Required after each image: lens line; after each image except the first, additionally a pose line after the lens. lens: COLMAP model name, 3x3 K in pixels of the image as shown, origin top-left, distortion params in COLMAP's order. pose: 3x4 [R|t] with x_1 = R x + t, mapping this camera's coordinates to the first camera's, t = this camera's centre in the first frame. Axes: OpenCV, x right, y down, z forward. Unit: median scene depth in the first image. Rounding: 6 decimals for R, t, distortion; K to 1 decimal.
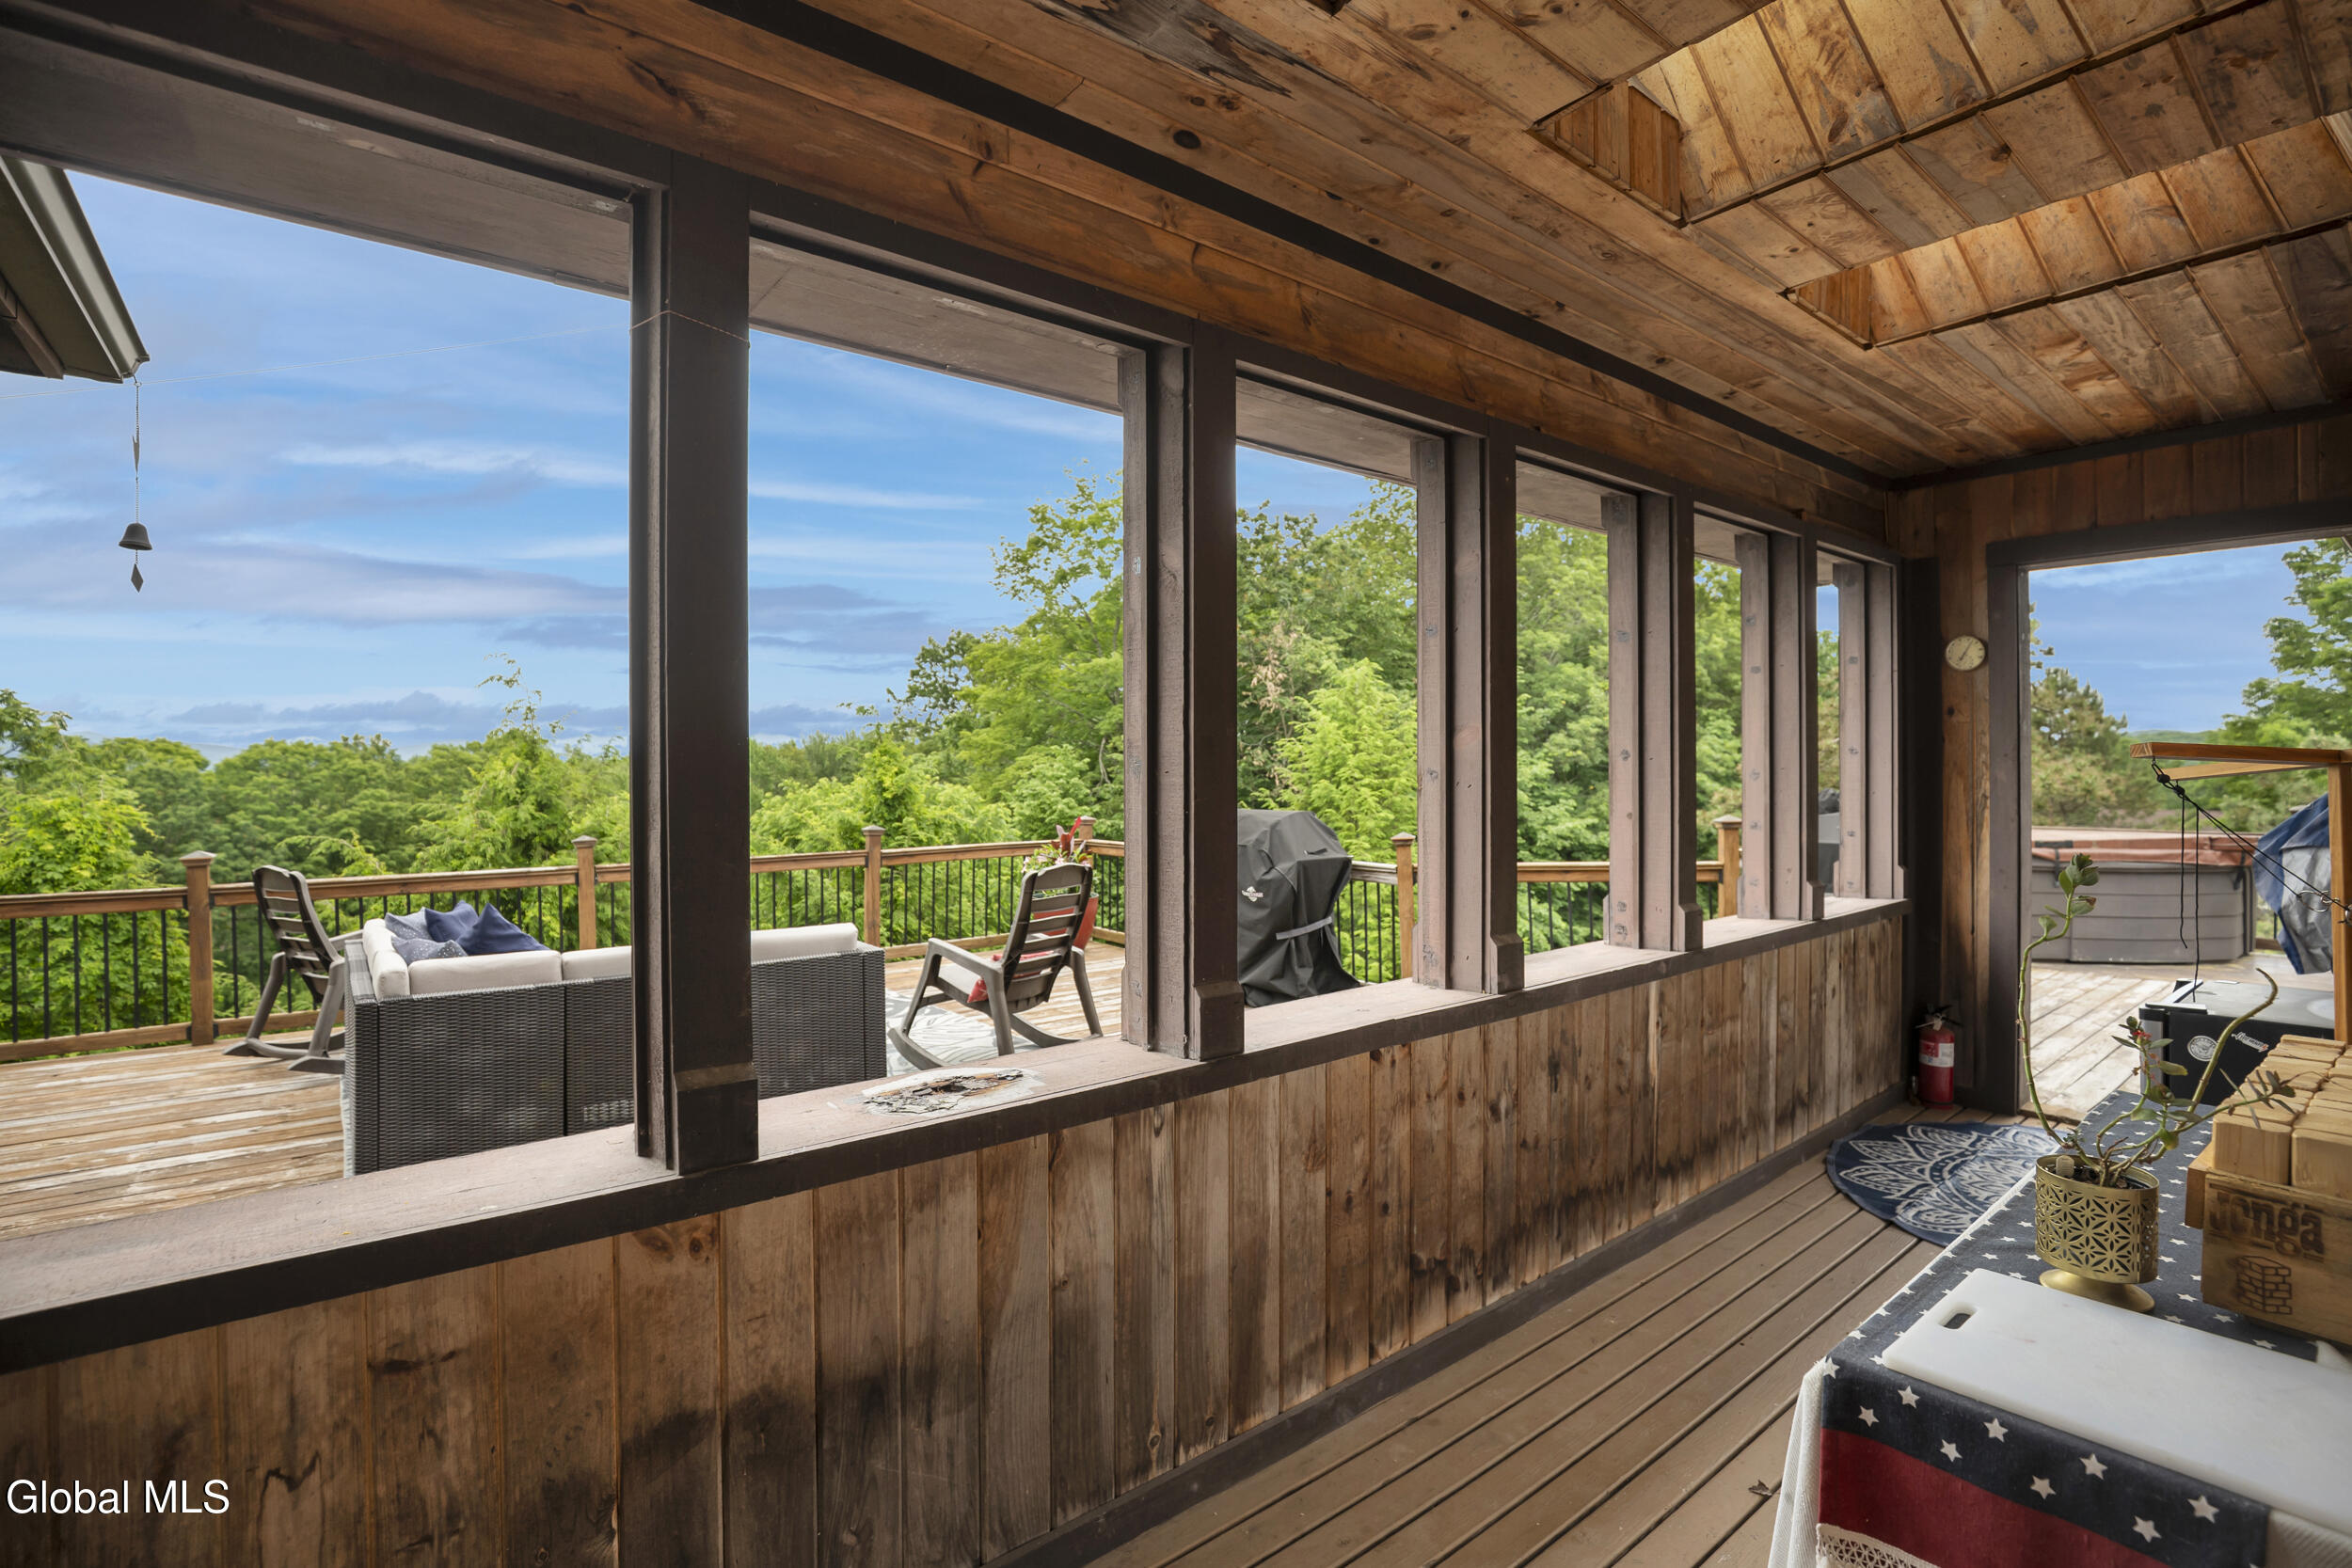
lens RADIAL K [[1100.0, 0, 1180.2], [0, 1100.0, 774.3], [0, 0, 1]] dist [-0.025975, 0.005792]
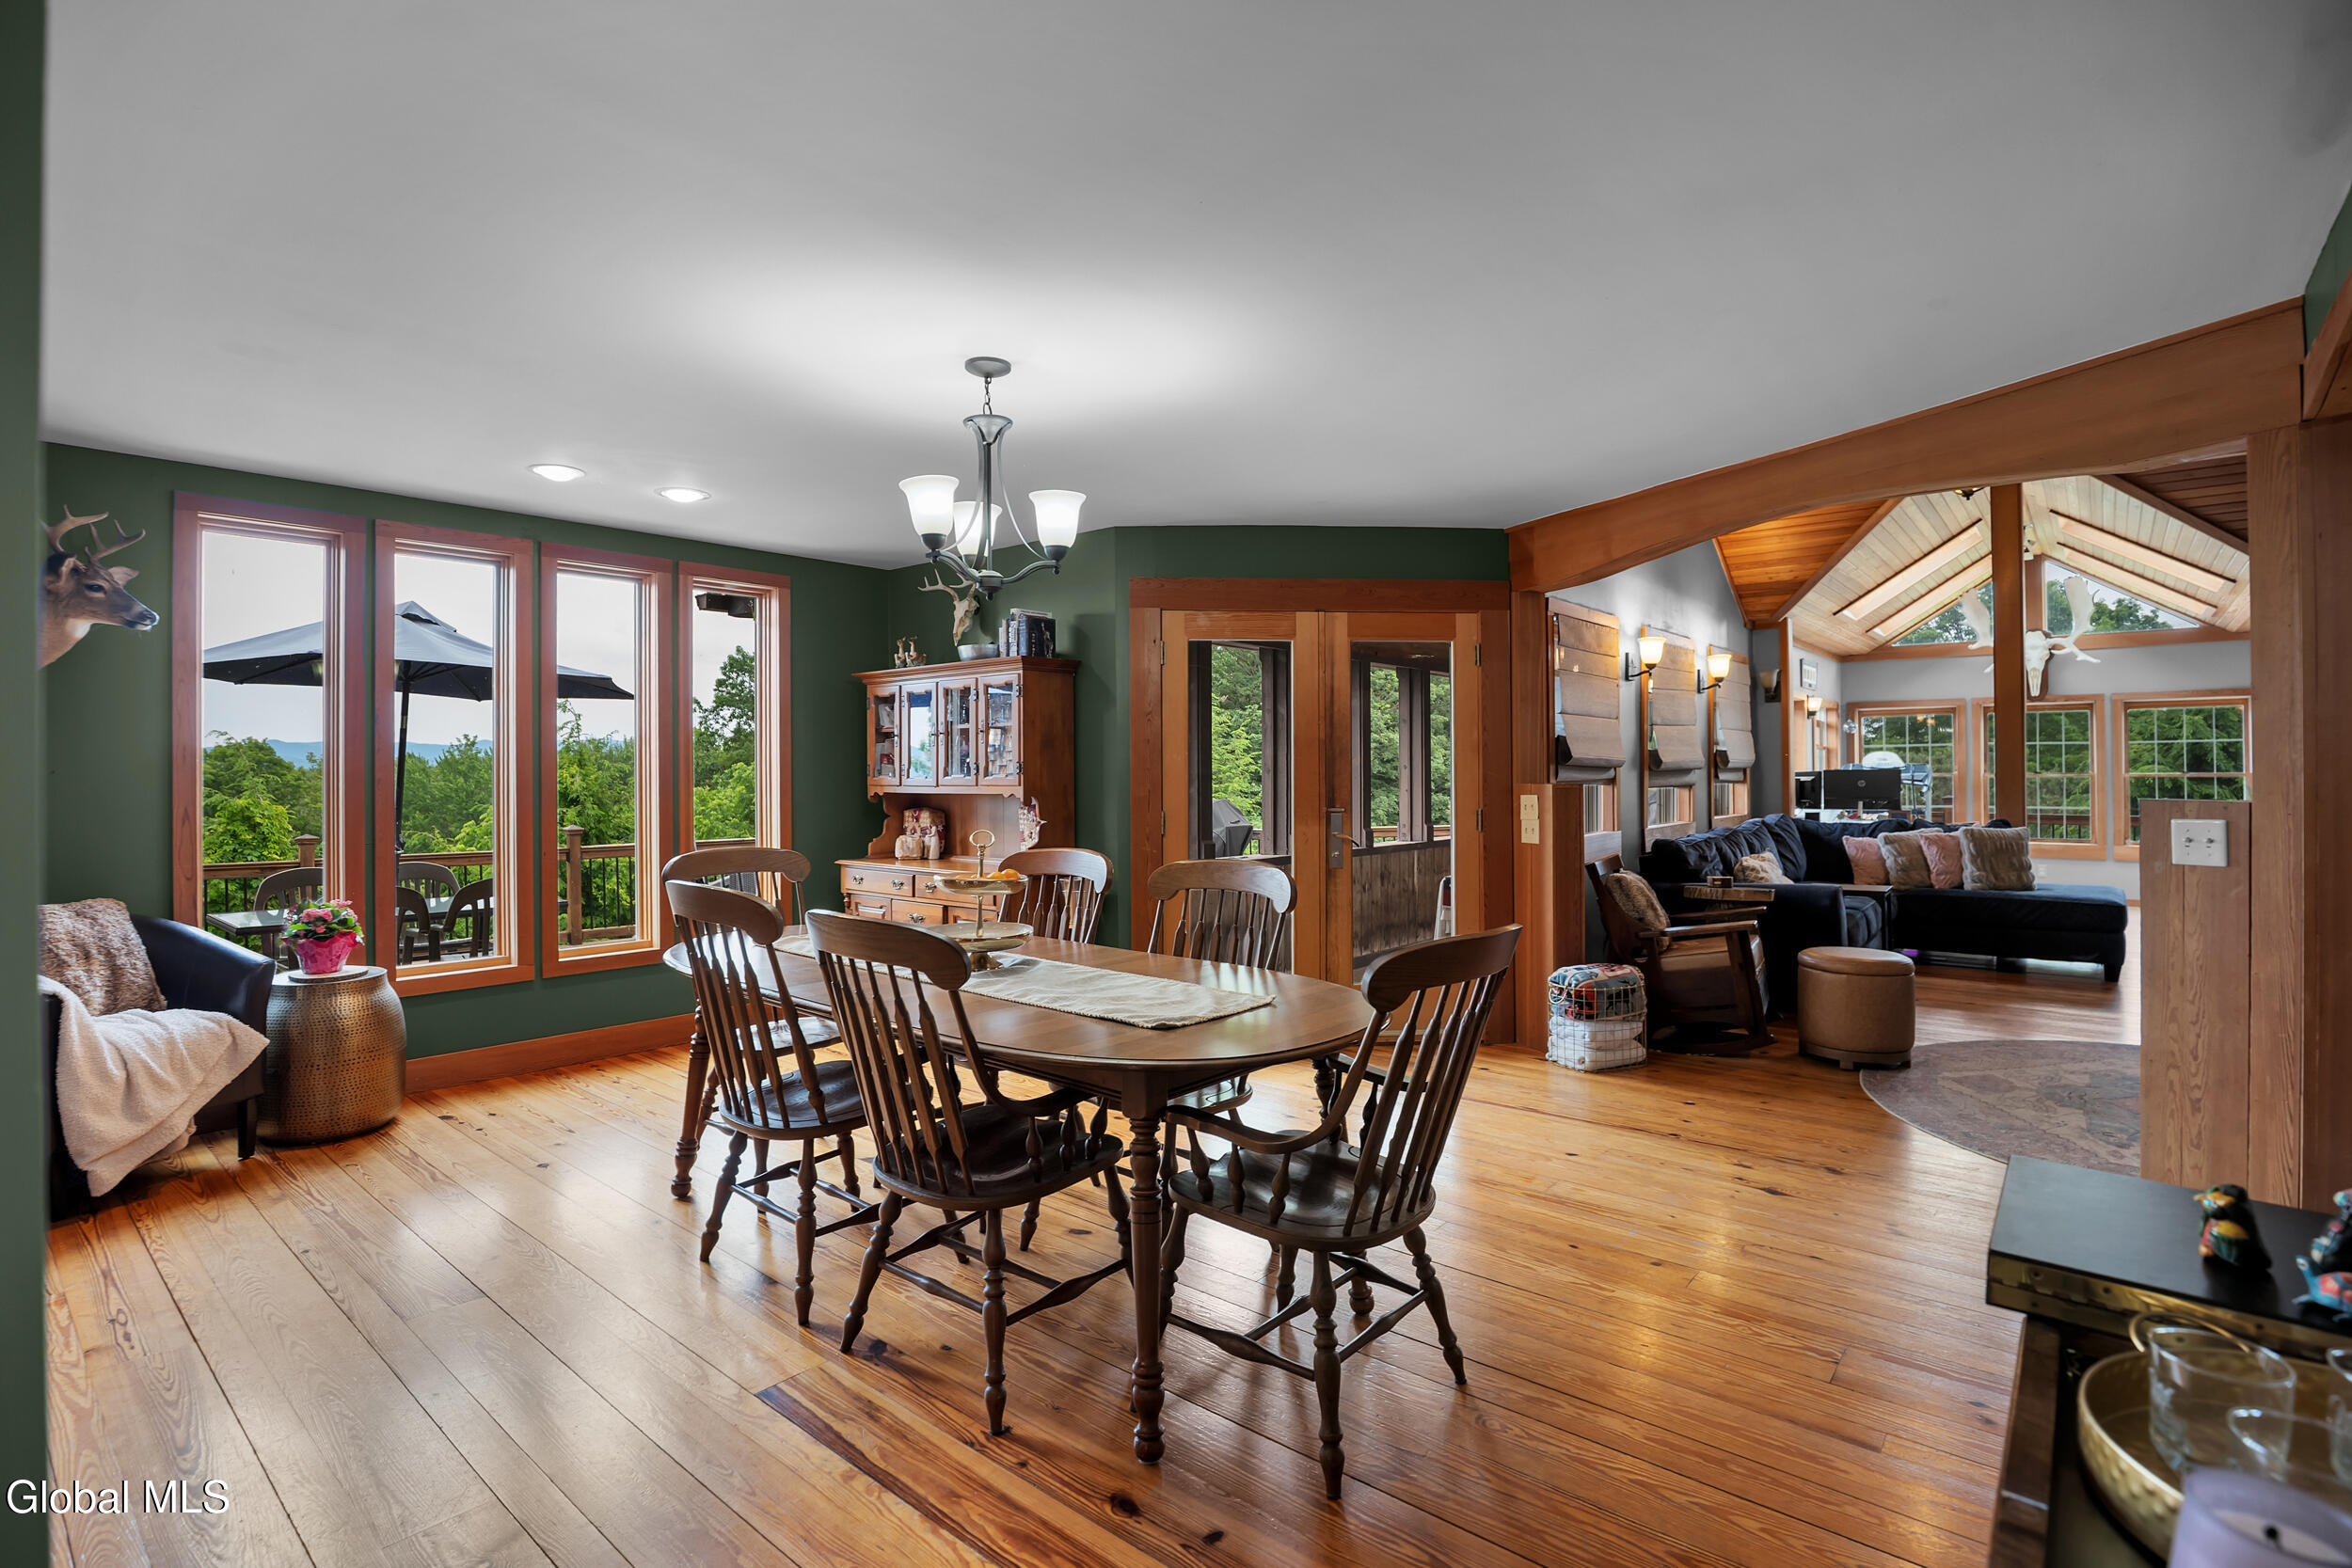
lens RADIAL K [[1100.0, 0, 1179.6], [0, 1100.0, 769.0], [0, 0, 1]] dist [-0.025975, 0.005792]
pose [[0.982270, 0.001587, 0.187467, -0.750134], [0.001152, 0.999894, -0.014501, 0.029824], [-0.187470, 0.014460, 0.982164, -1.802151]]
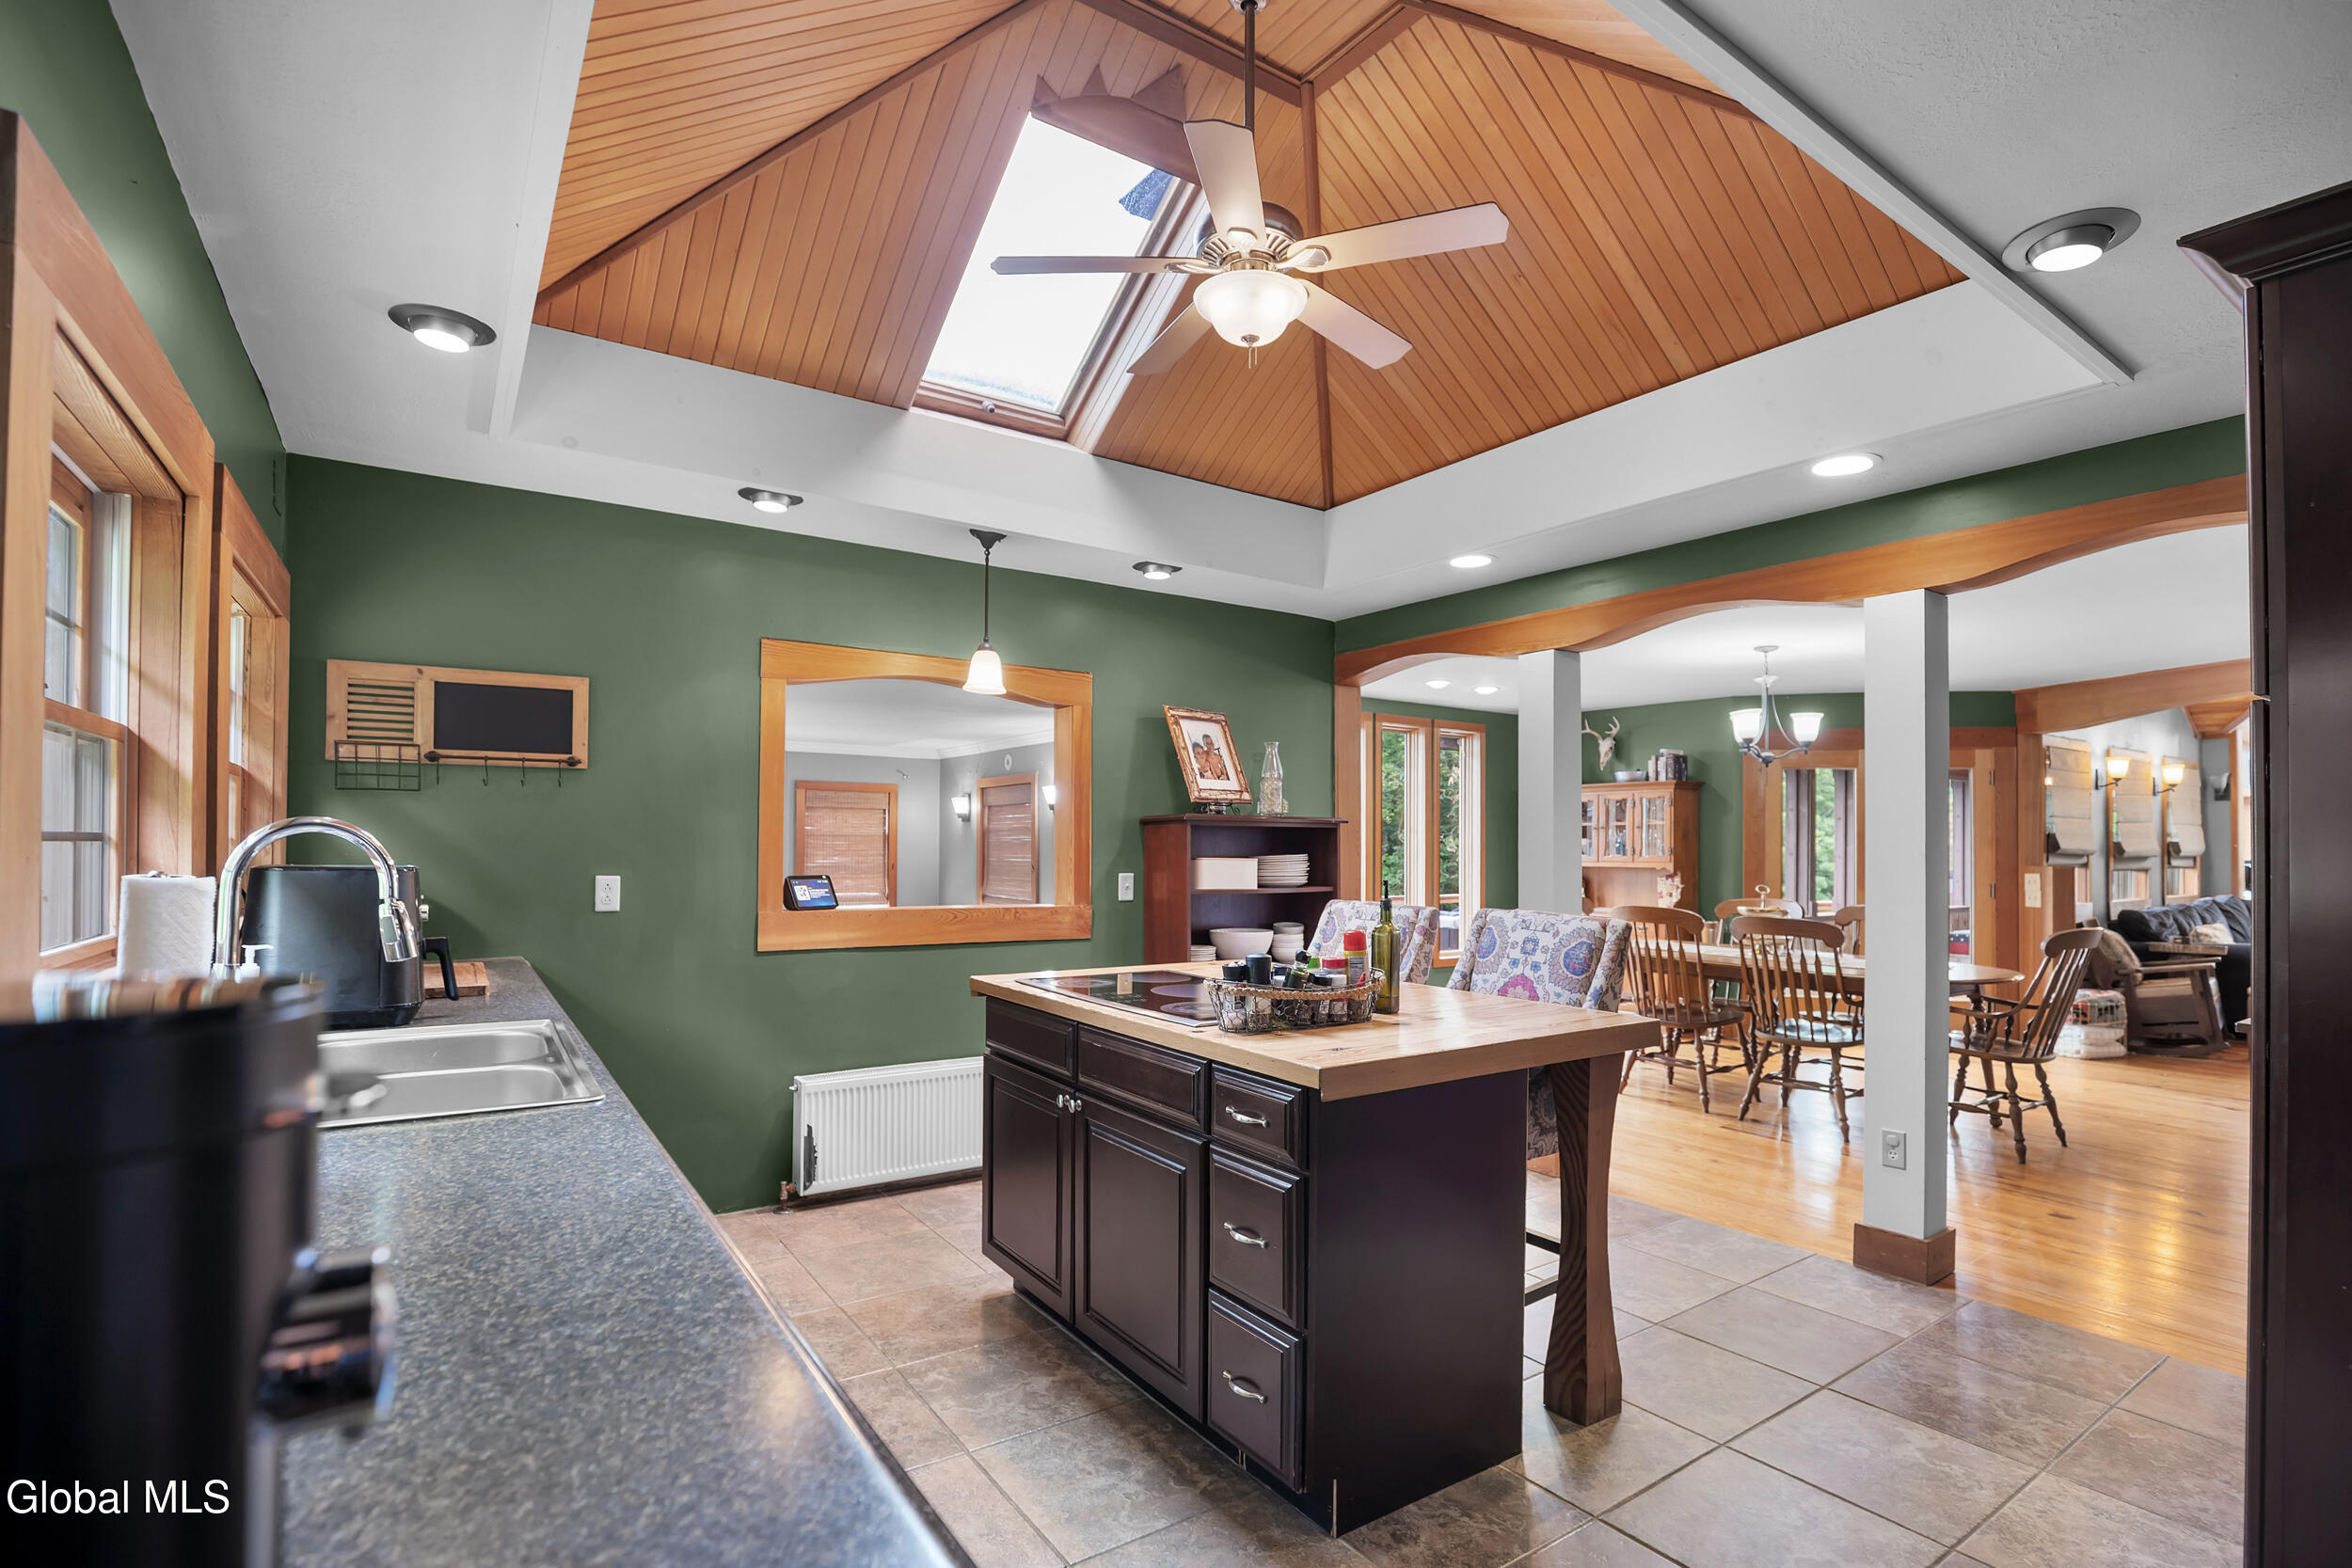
lens RADIAL K [[1100.0, 0, 1211.5], [0, 1100.0, 837.7], [0, 0, 1]] dist [-0.025975, 0.005792]
pose [[0.998211, 0.012810, -0.058398, -1.731612], [-0.013904, 0.999735, -0.018361, 0.035417], [0.058147, 0.019140, 0.998125, -2.937261]]
